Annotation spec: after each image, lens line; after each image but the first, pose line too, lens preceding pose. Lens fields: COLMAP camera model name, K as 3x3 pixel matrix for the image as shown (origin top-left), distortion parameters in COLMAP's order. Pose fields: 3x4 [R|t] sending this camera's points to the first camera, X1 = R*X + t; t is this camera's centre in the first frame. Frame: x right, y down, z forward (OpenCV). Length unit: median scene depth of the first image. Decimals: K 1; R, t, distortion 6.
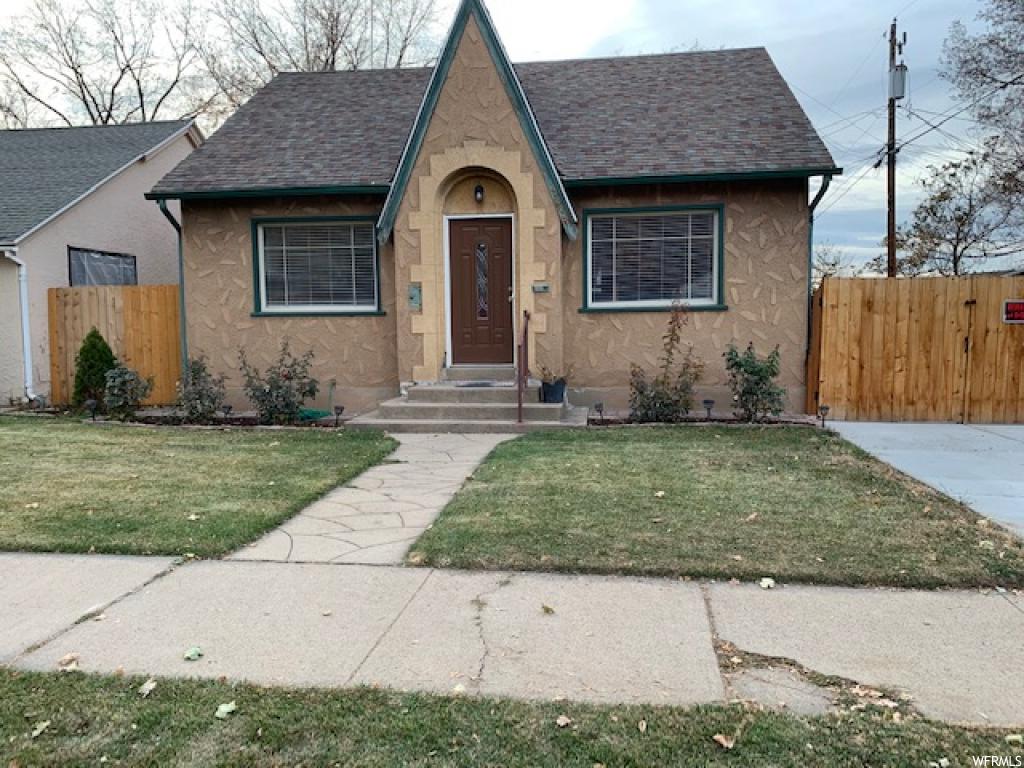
lens RADIAL K [[767.7, 0, 512.0], [0, 767.7, 384.0], [0, 0, 1]] dist [0.046263, -0.049442]
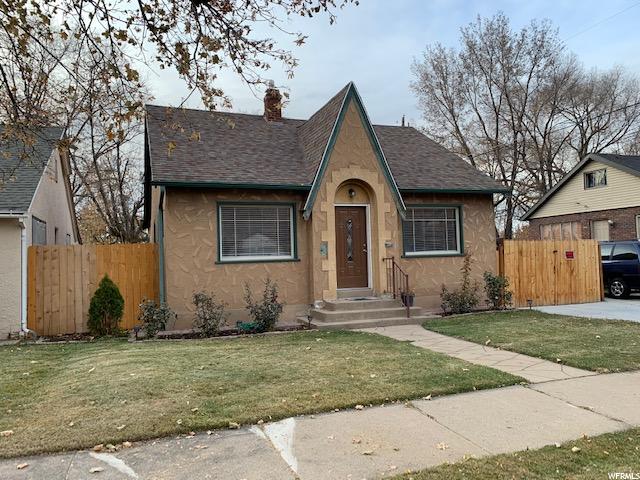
lens RADIAL K [[479.8, 0, 320.0], [0, 479.8, 240.0], [0, 0, 1]] dist [0.046263, -0.049442]
pose [[0.884646, 0.004006, 0.466246, -0.635595], [0.060155, 0.990626, -0.122648, -0.004850], [-0.462367, 0.136547, 0.876112, 0.064038]]
